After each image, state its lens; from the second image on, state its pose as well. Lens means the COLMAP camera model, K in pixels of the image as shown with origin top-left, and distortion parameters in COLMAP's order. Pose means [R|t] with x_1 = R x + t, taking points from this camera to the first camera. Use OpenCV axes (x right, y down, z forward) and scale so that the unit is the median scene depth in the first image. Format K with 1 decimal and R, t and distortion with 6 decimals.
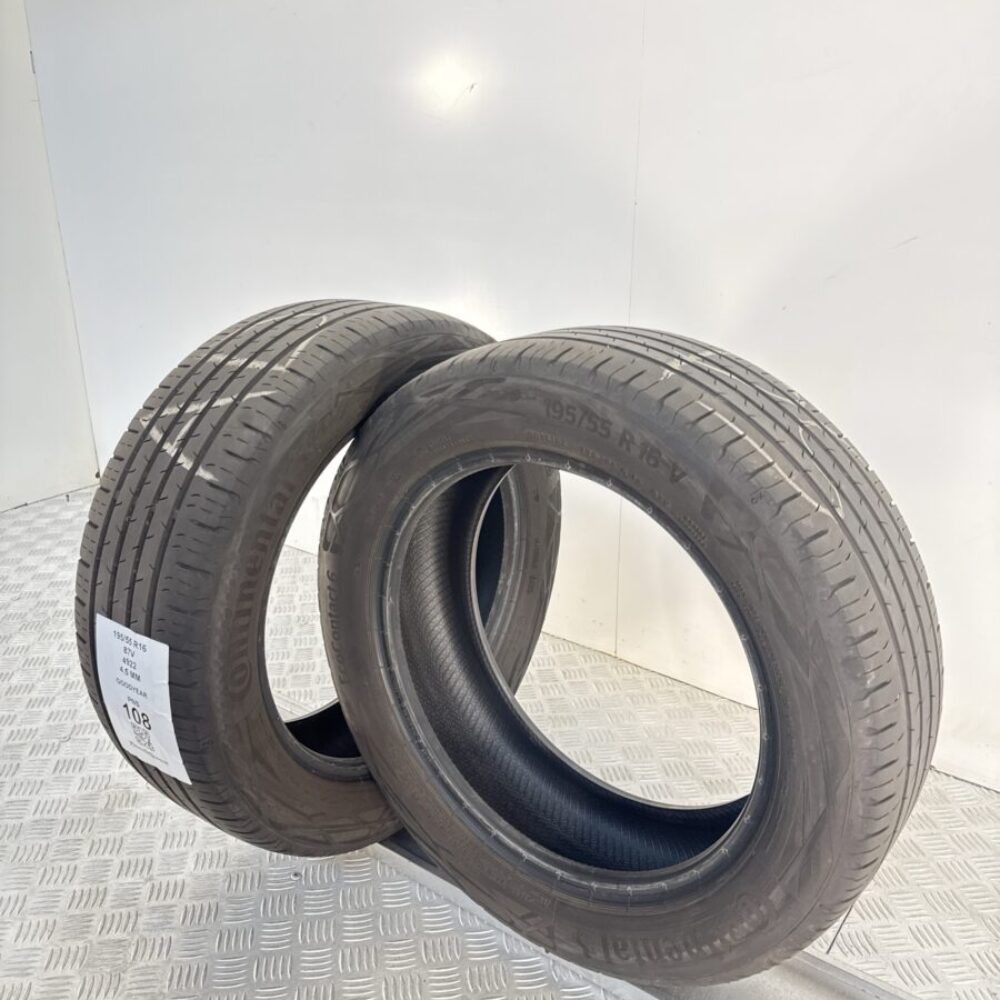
lens RADIAL K [[968.1, 0, 512.0], [0, 968.1, 533.4], [0, 0, 1]] dist [0.082360, 0.000000]
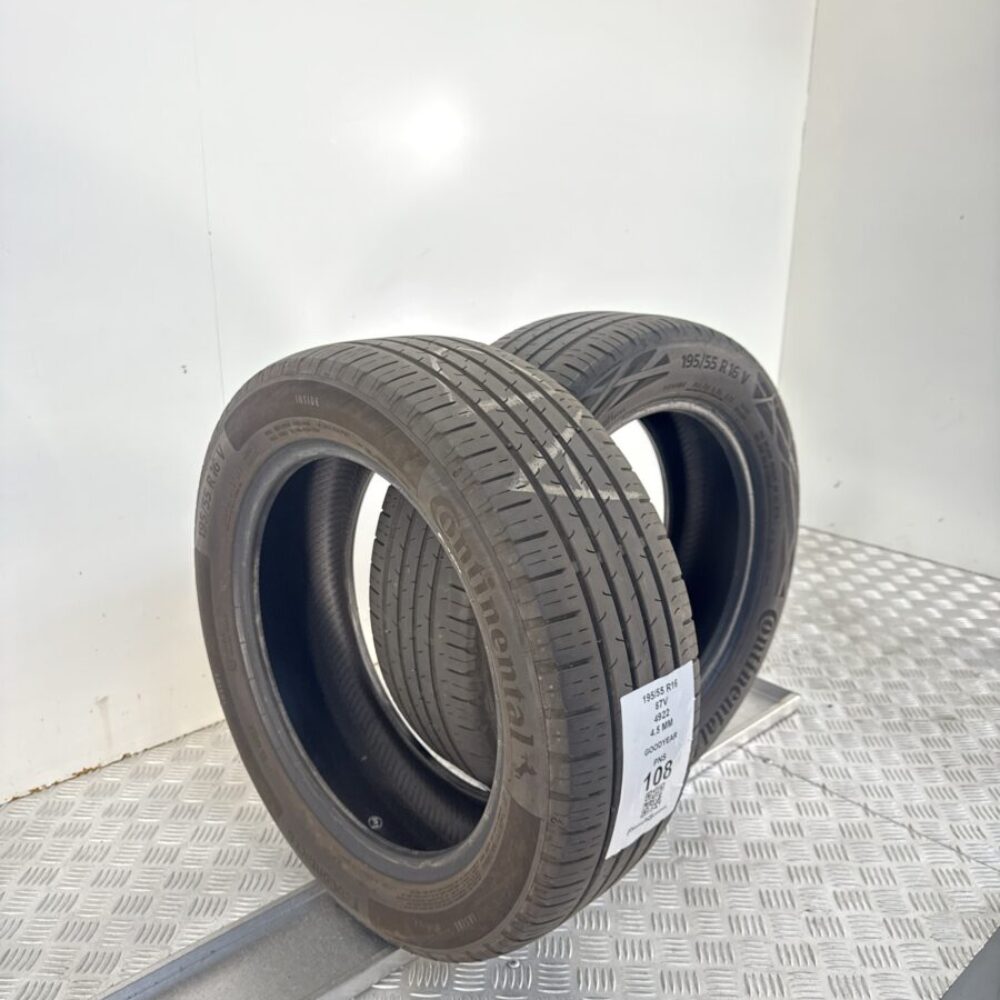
lens RADIAL K [[968.1, 0, 501.2], [0, 968.1, 508.0], [0, 0, 1]] dist [0.082360, 0.000000]
pose [[0.159528, -0.294554, 0.942225, -1.232861], [0.362781, 0.905157, 0.221543, -0.306033], [-0.918118, 0.306479, 0.251256, 0.857453]]
